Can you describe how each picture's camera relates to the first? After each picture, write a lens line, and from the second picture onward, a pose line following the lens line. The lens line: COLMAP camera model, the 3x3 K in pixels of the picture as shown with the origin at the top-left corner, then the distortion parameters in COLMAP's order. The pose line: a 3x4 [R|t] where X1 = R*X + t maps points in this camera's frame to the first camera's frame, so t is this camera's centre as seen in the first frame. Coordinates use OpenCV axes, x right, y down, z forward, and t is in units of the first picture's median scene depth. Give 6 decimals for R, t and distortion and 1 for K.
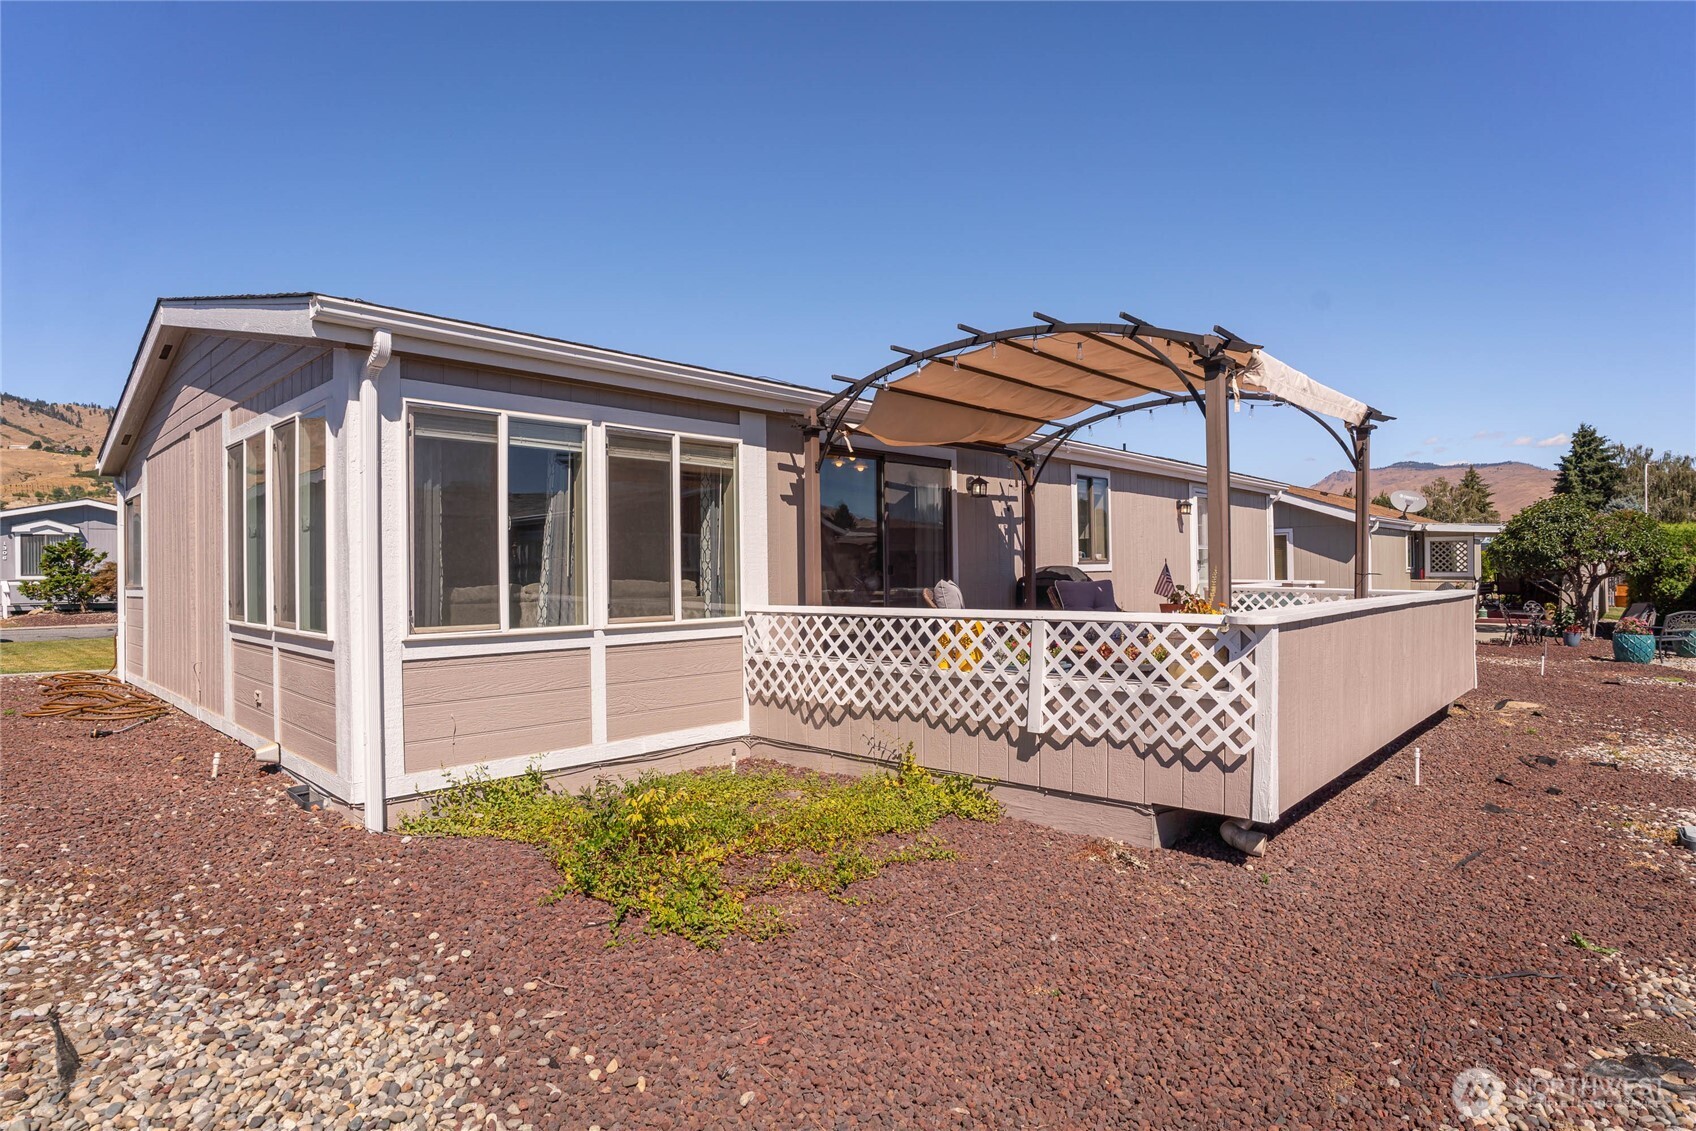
lens RADIAL K [[905.0, 0, 806.2], [0, 905.0, 570.7], [0, 0, 1]] dist [0.000132, 0.000124]
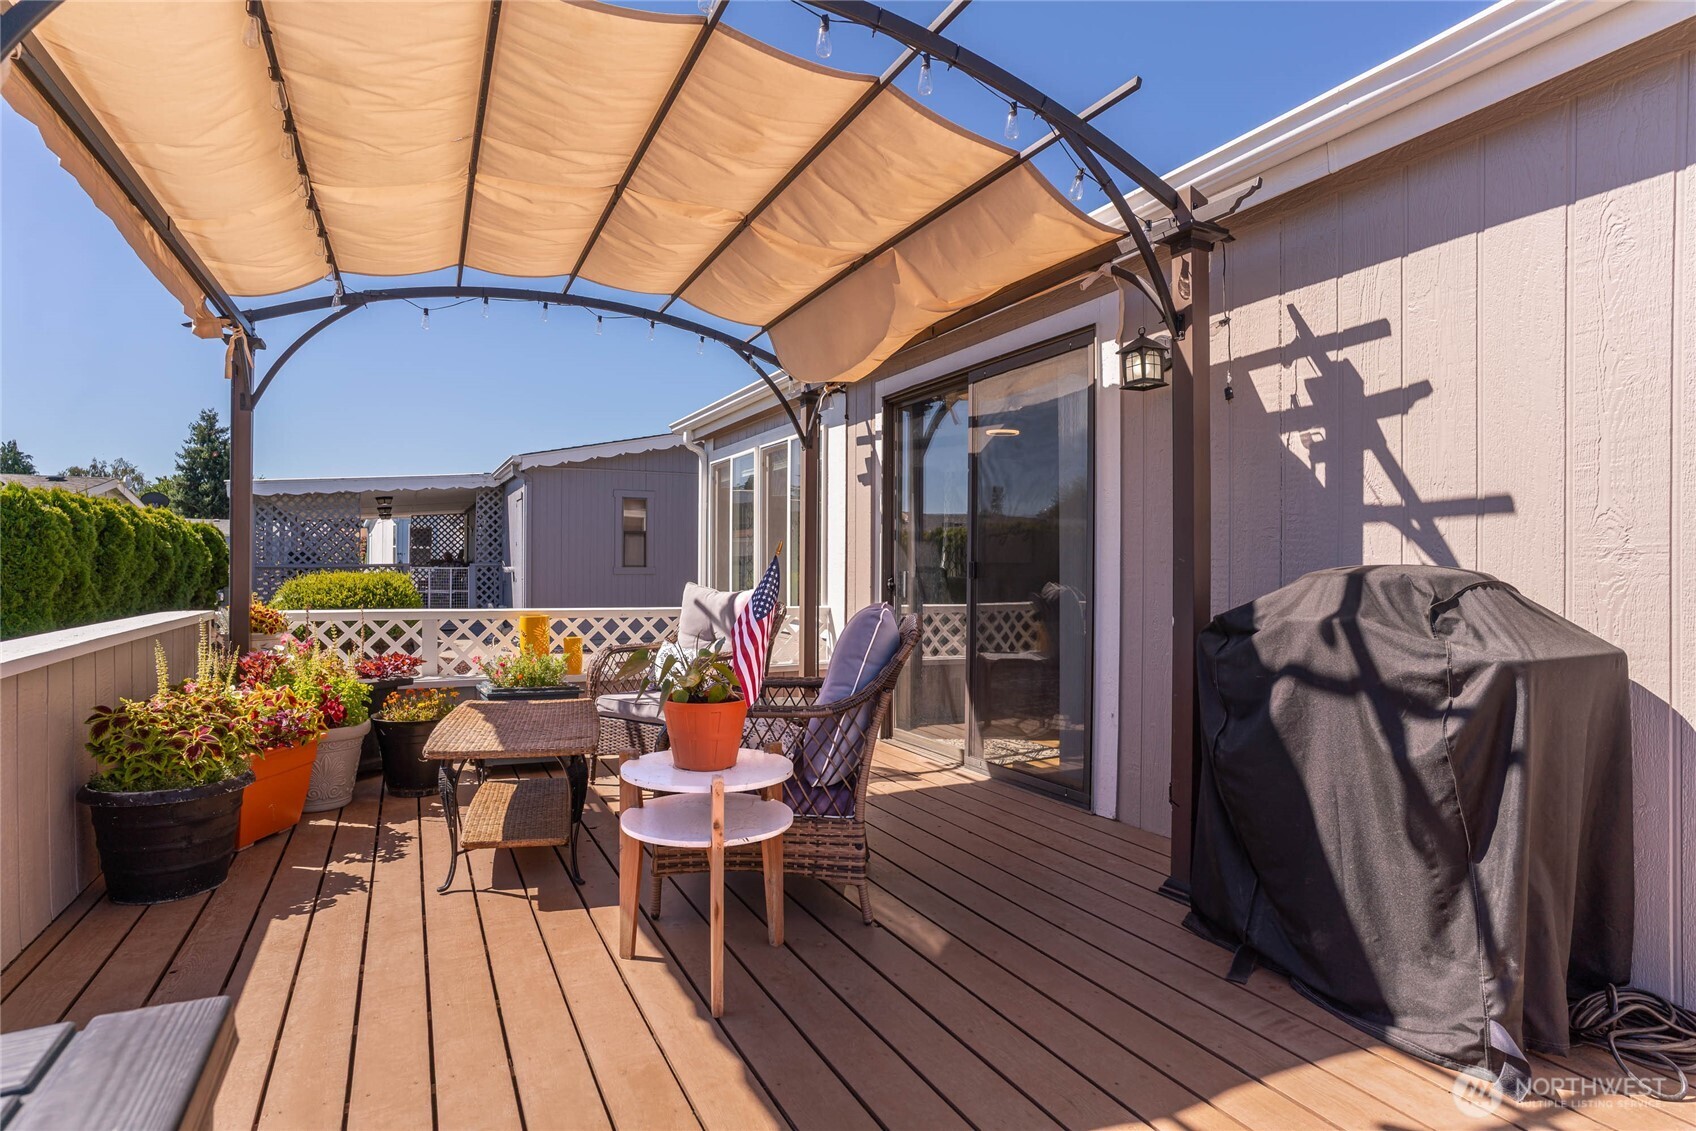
lens RADIAL K [[905.0, 0, 806.2], [0, 905.0, 570.7], [0, 0, 1]] dist [0.000132, 0.000124]
pose [[-0.324350, 0.009298, -0.945891, 0.565249], [0.002934, 0.999957, 0.008823, -0.005575], [0.945932, 0.000086, -0.324364, 0.922491]]
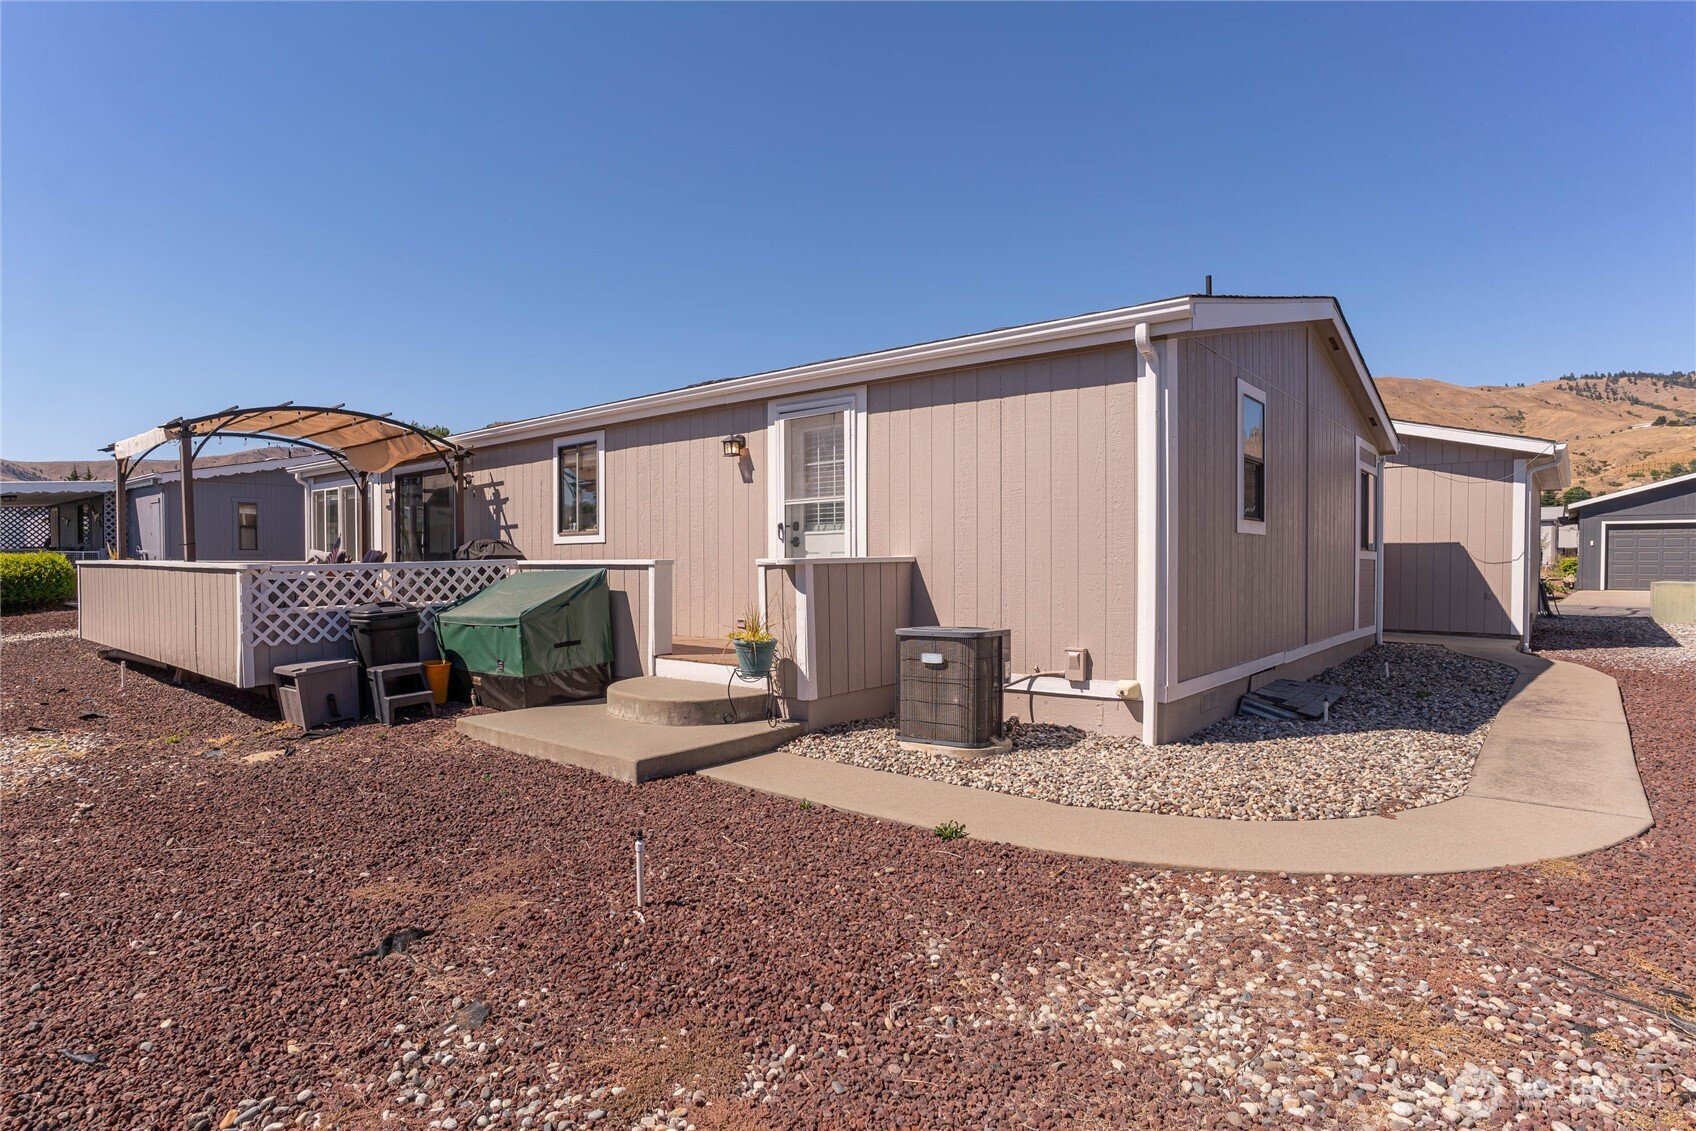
lens RADIAL K [[905.0, 0, 806.2], [0, 905.0, 570.7], [0, 0, 1]] dist [0.000132, 0.000124]
pose [[0.076449, 0.014847, -0.996963, 1.452927], [0.004441, 0.999874, 0.015230, 0.019631], [0.997064, -0.005592, 0.076373, 1.308698]]
